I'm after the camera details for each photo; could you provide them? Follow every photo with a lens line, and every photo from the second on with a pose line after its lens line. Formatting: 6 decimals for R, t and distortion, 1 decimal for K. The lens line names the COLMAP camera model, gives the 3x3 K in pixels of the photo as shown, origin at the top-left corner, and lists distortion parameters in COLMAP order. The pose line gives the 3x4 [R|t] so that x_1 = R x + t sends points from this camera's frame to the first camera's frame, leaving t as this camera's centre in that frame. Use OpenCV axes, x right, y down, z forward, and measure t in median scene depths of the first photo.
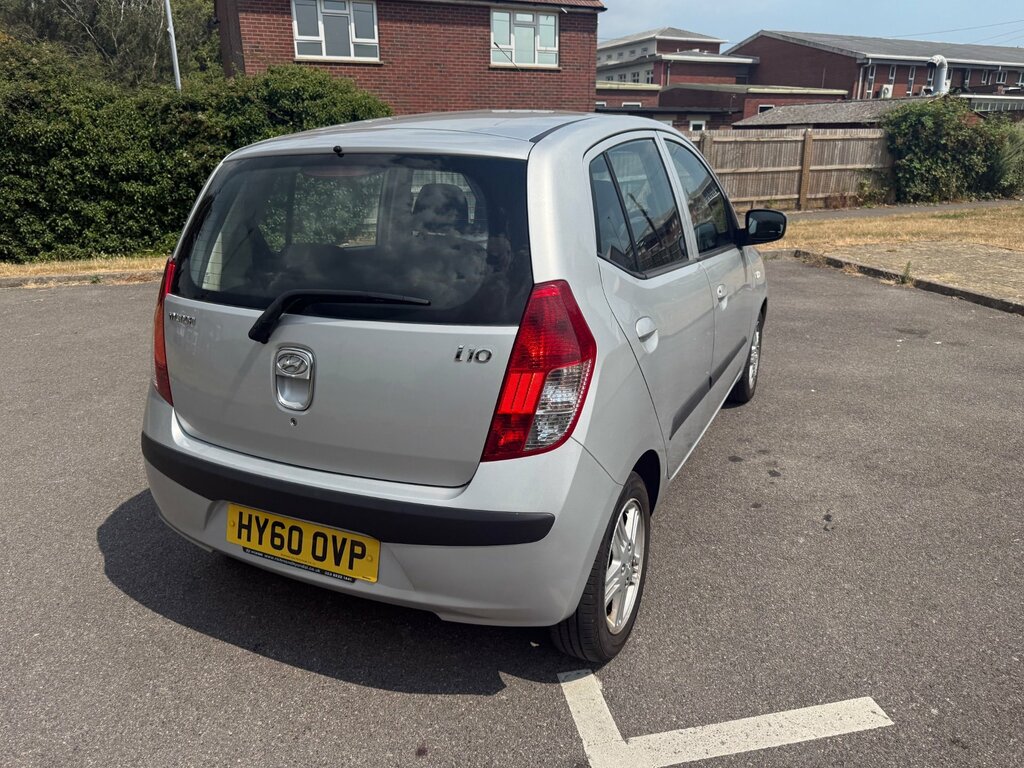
lens RADIAL K [[730.3, 0, 517.9], [0, 730.3, 389.3], [0, 0, 1]] dist [0.014602, -0.021404]
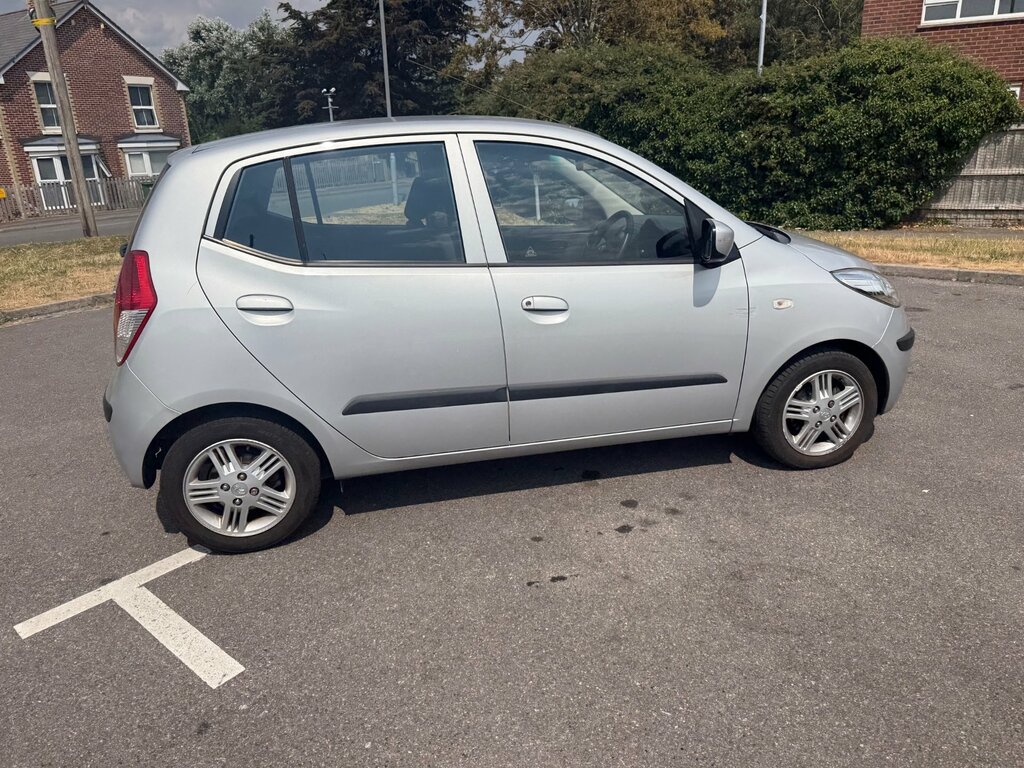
lens RADIAL K [[730.3, 0, 519.4], [0, 730.3, 378.7], [0, 0, 1]] dist [0.014602, -0.021404]
pose [[0.615167, 0.237079, -0.751907, 0.237984], [-0.222152, 0.967196, 0.123209, -0.035994], [0.756451, 0.091243, 0.647654, 0.093674]]
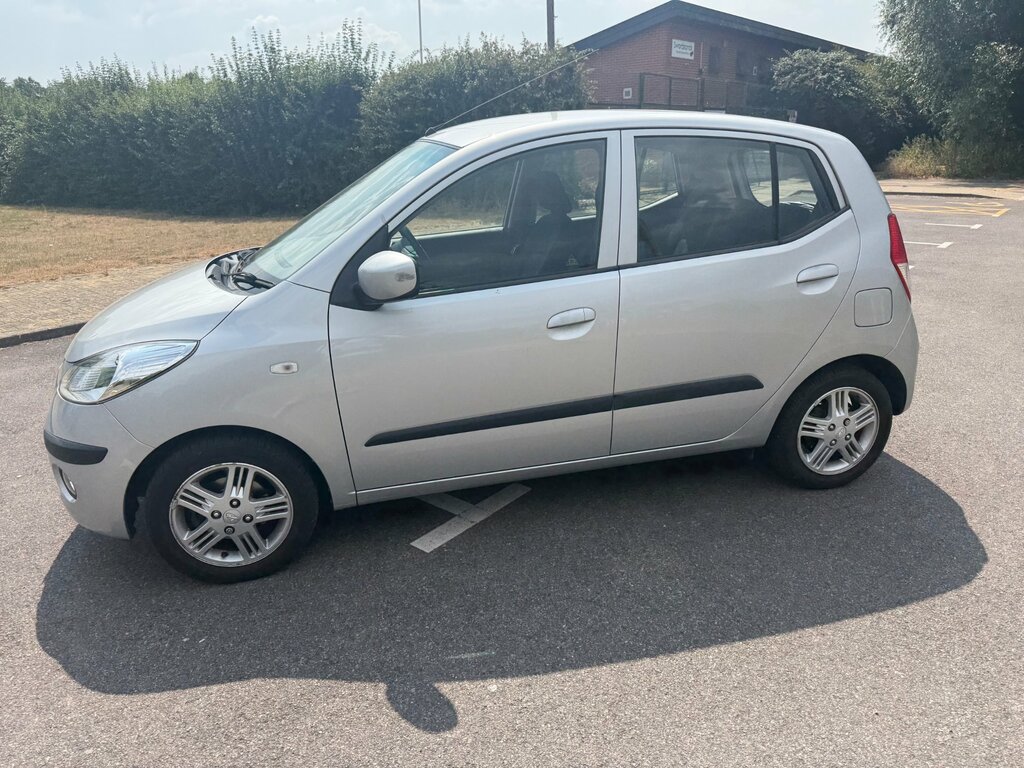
lens RADIAL K [[730.3, 0, 514.7], [0, 730.3, 389.3], [0, 0, 1]] dist [0.014602, -0.021404]
pose [[-0.644968, -0.216607, 0.732869, -0.197540], [0.276602, 0.827803, 0.488092, -0.138428], [-0.712396, 0.517517, -0.473992, 0.420041]]
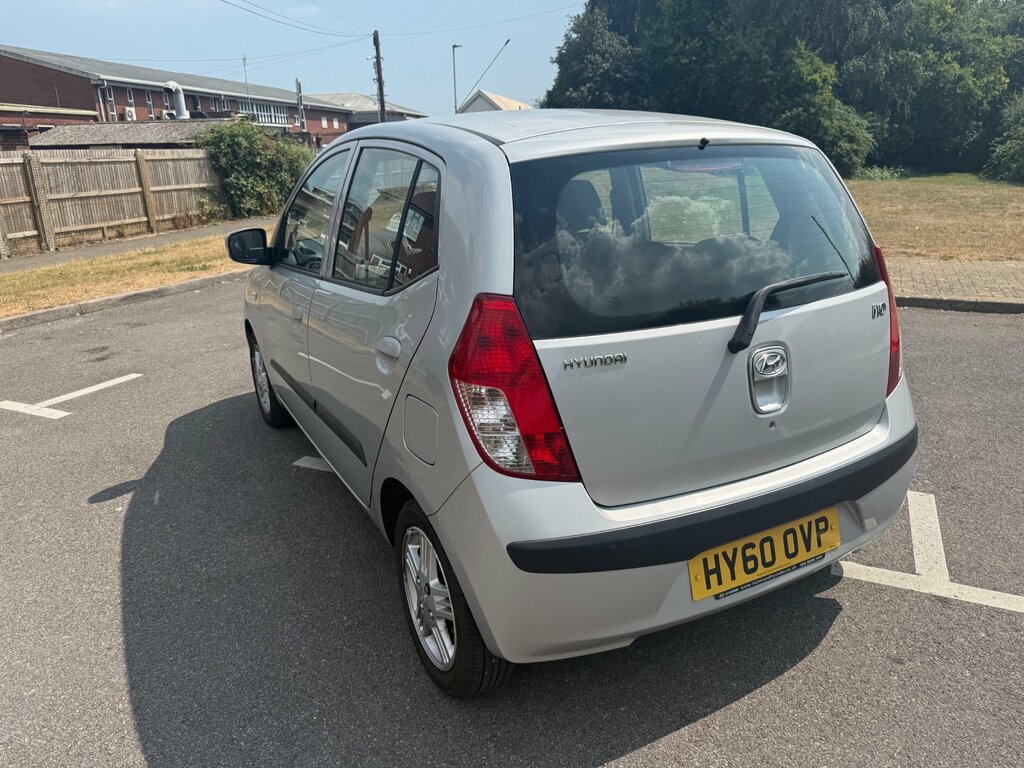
lens RADIAL K [[730.3, 0, 516.1], [0, 730.3, 383.6], [0, 0, 1]] dist [0.014602, -0.021404]
pose [[0.586885, -0.245906, 0.771425, -0.192257], [0.273186, 0.957034, 0.097238, -0.029787], [-0.762191, 0.153675, 0.628847, 0.102007]]
